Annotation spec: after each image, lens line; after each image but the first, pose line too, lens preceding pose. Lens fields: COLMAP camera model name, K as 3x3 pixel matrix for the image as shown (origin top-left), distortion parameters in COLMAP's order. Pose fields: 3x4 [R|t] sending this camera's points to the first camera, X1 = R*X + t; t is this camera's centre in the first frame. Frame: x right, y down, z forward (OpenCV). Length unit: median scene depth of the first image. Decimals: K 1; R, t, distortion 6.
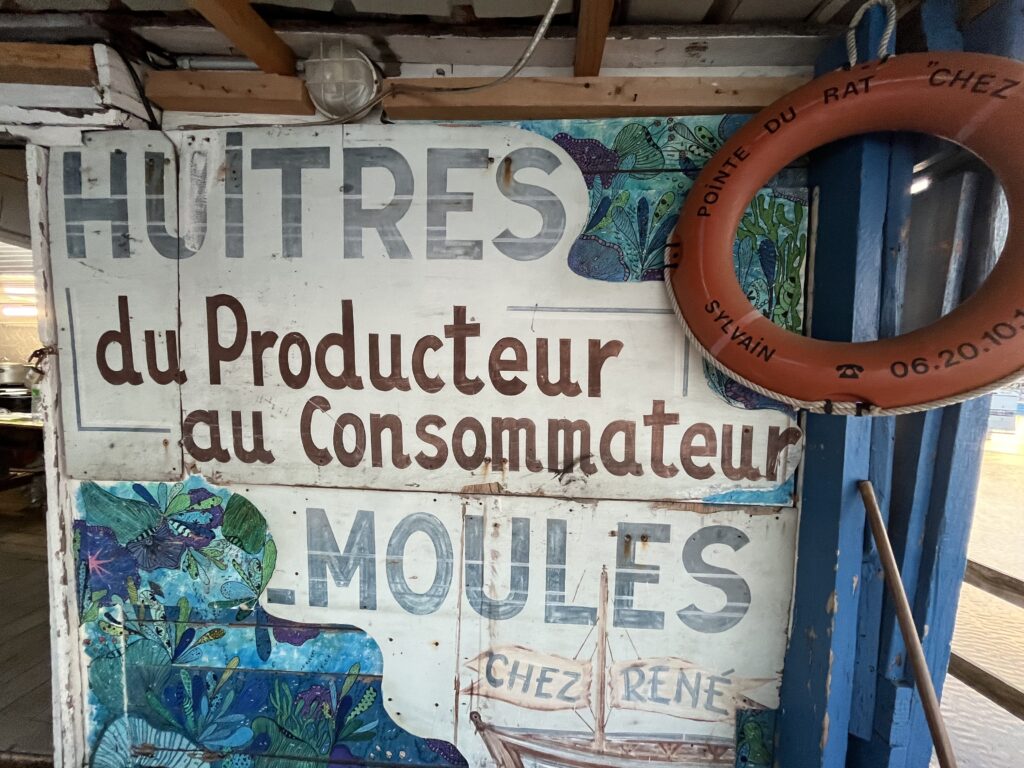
lens RADIAL K [[416.5, 0, 512.0], [0, 416.5, 384.0], [0, 0, 1]] dist [0.000125, -0.000694]
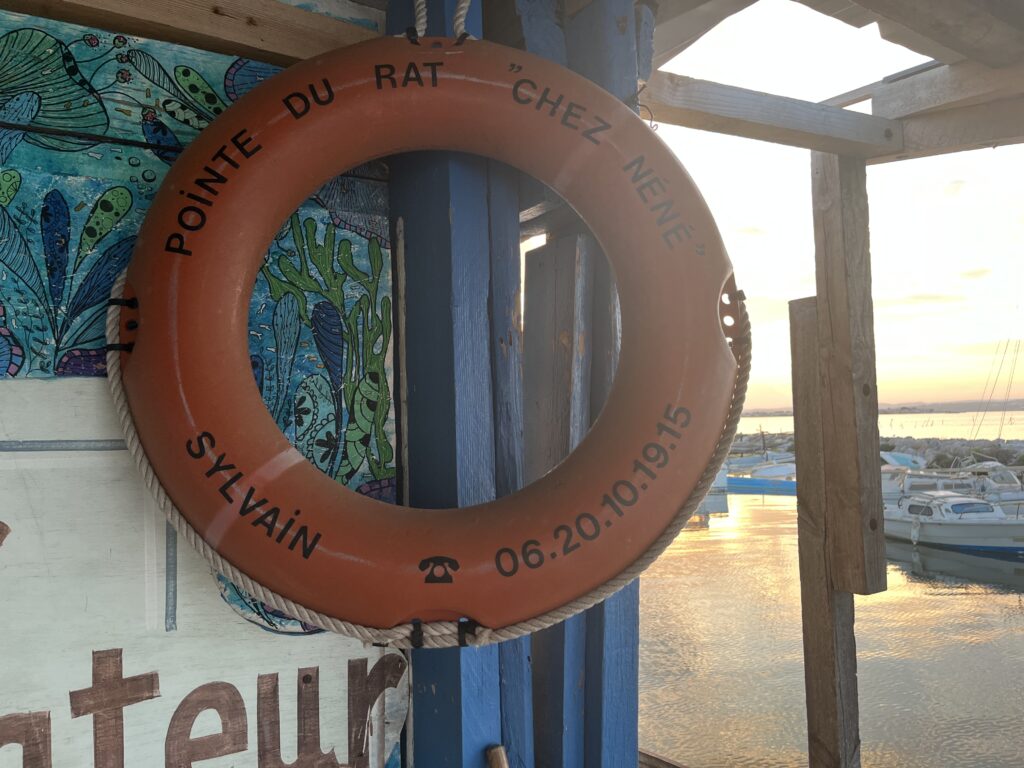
lens RADIAL K [[778.9, 0, 512.0], [0, 778.9, 384.0], [0, 0, 1]] dist [0.080090, -0.119693]
pose [[0.815827, -0.001280, 0.578295, 0.229088], [0.072520, 0.992330, -0.100110, -0.125626], [-0.573731, 0.123610, 0.809662, 0.066156]]
